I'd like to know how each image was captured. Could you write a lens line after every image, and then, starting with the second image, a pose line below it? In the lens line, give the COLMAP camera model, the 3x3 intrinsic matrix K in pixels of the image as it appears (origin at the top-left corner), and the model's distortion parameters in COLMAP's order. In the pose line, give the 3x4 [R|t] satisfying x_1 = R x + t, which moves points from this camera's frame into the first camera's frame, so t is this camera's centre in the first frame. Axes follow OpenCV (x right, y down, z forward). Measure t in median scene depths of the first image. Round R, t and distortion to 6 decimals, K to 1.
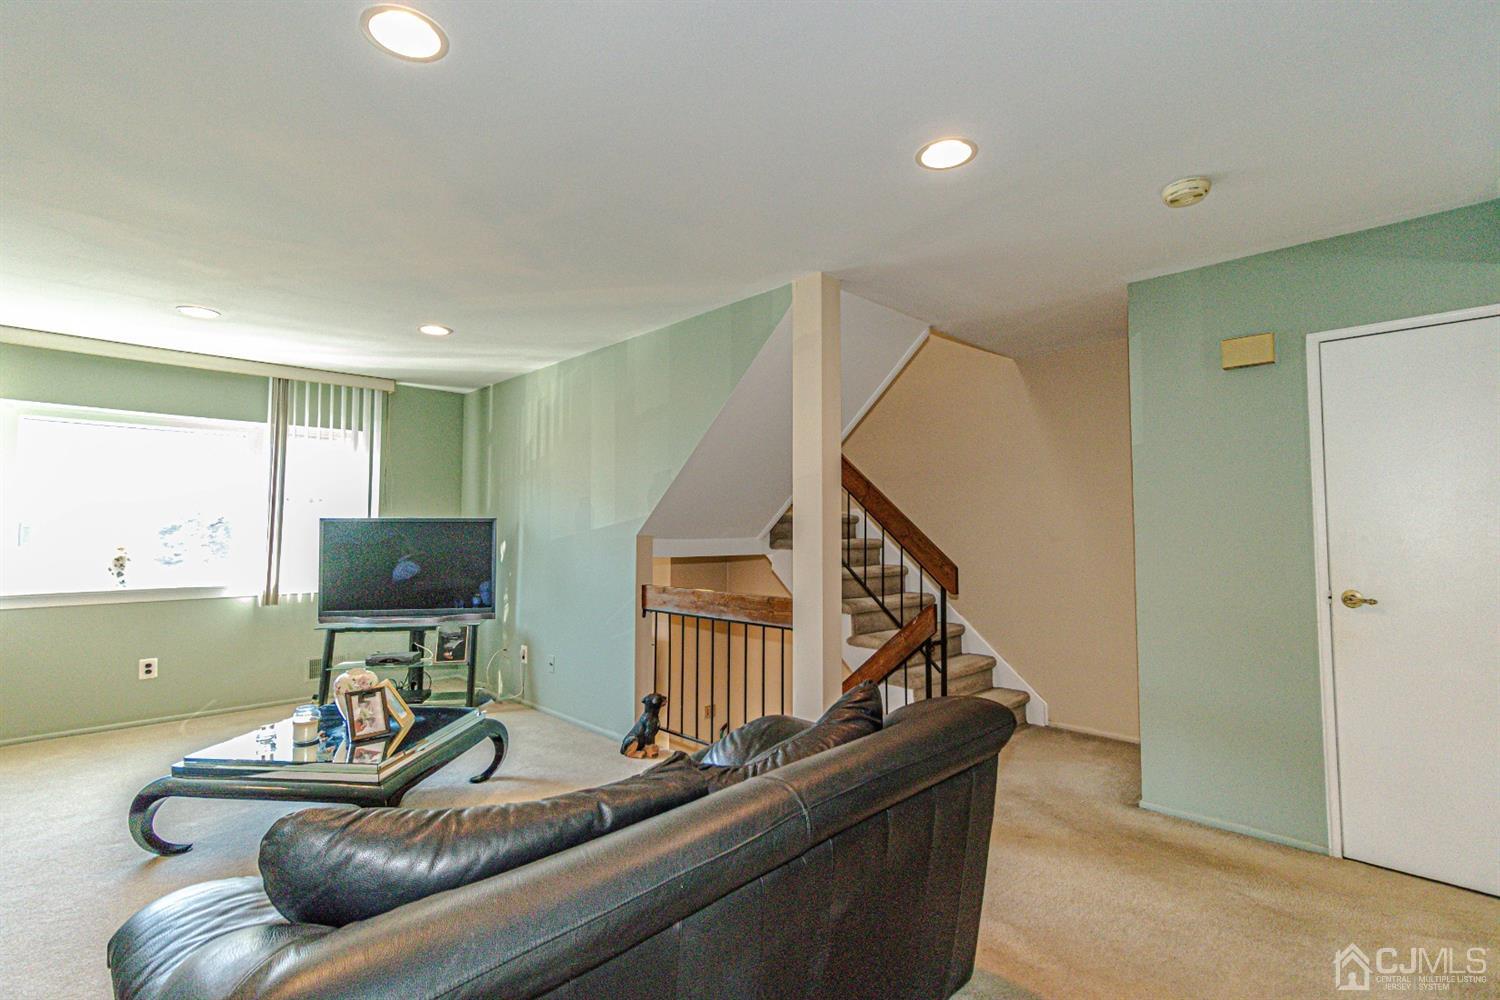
lens RADIAL K [[702.2, 0, 748.1], [0, 702.2, 493.1], [0, 0, 1]] dist [0.001372, 0.000563]
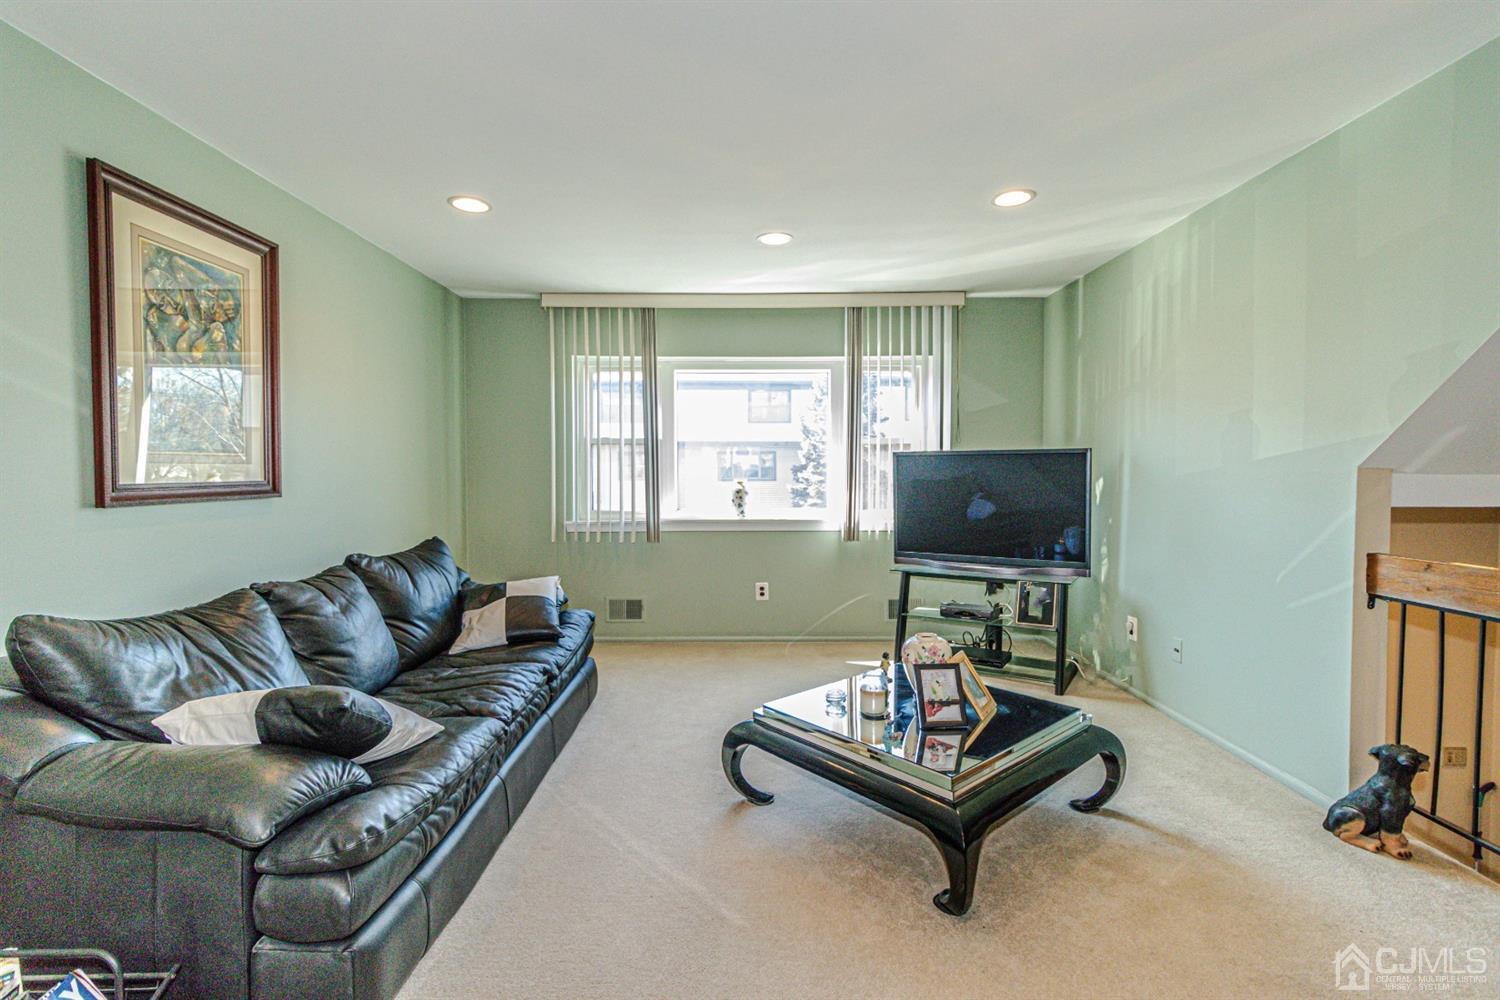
lens RADIAL K [[702.2, 0, 753.0], [0, 702.2, 497.6], [0, 0, 1]] dist [0.001372, 0.000563]
pose [[0.722963, 0.023635, -0.690482, -0.102010], [0.041184, 0.996163, 0.077221, 0.016673], [0.689658, -0.084265, 0.719216, 0.202811]]
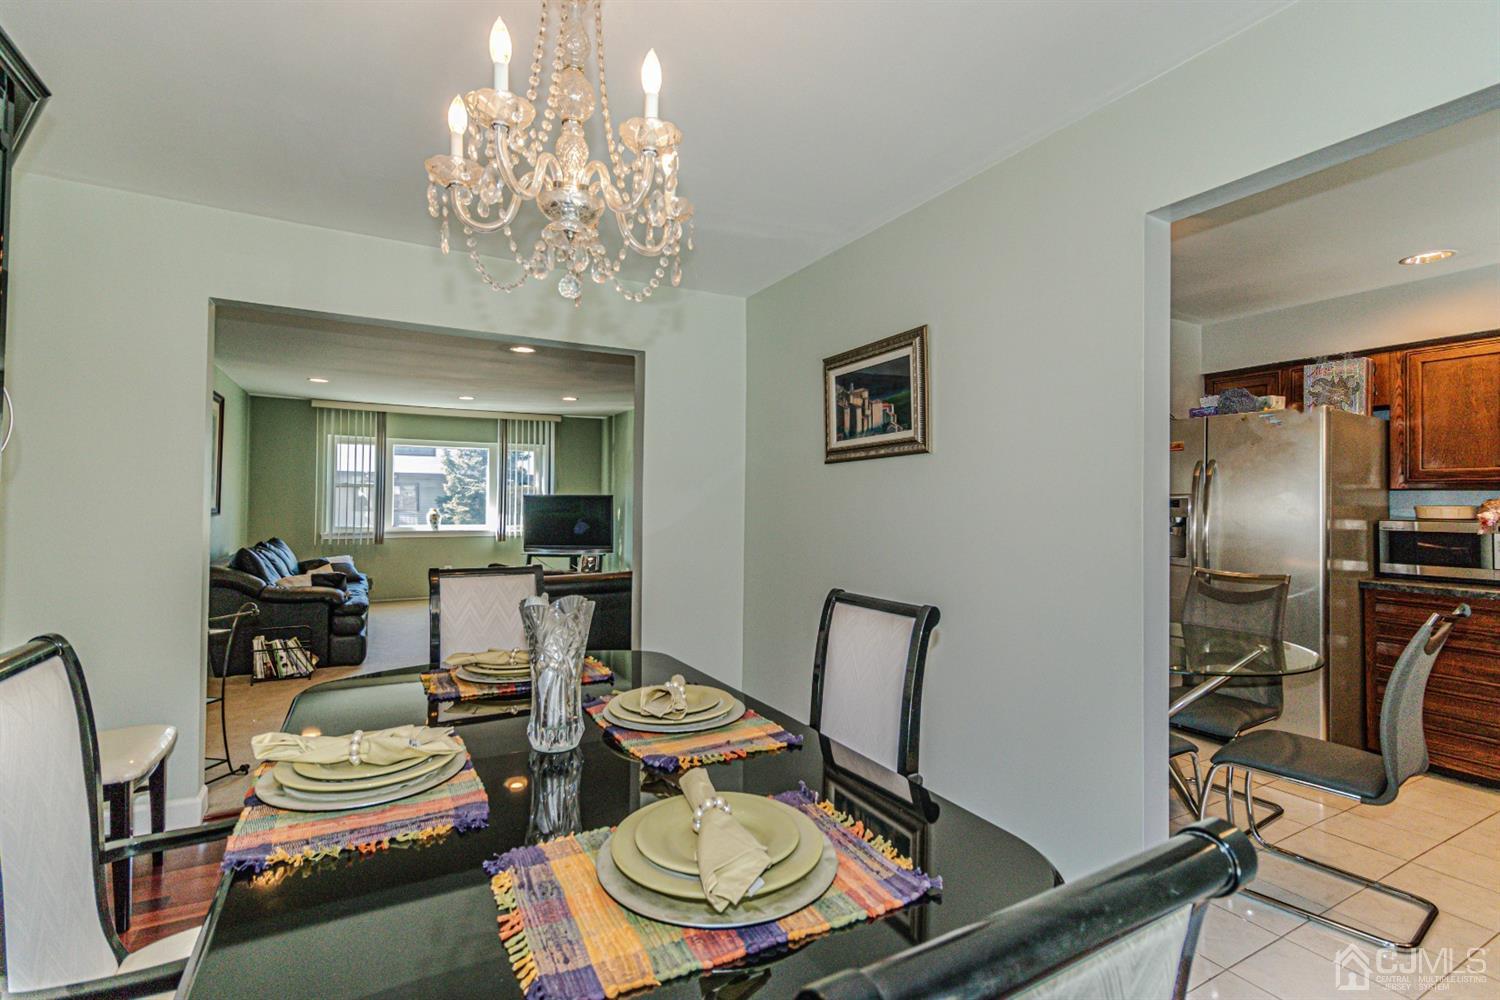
lens RADIAL K [[702.2, 0, 746.4], [0, 702.2, 497.3], [0, 0, 1]] dist [0.001372, 0.000563]
pose [[0.961767, 0.002947, -0.273854, 0.473330], [0.009681, 0.998951, 0.044751, -0.036303], [0.273698, -0.045691, 0.960730, -0.631766]]
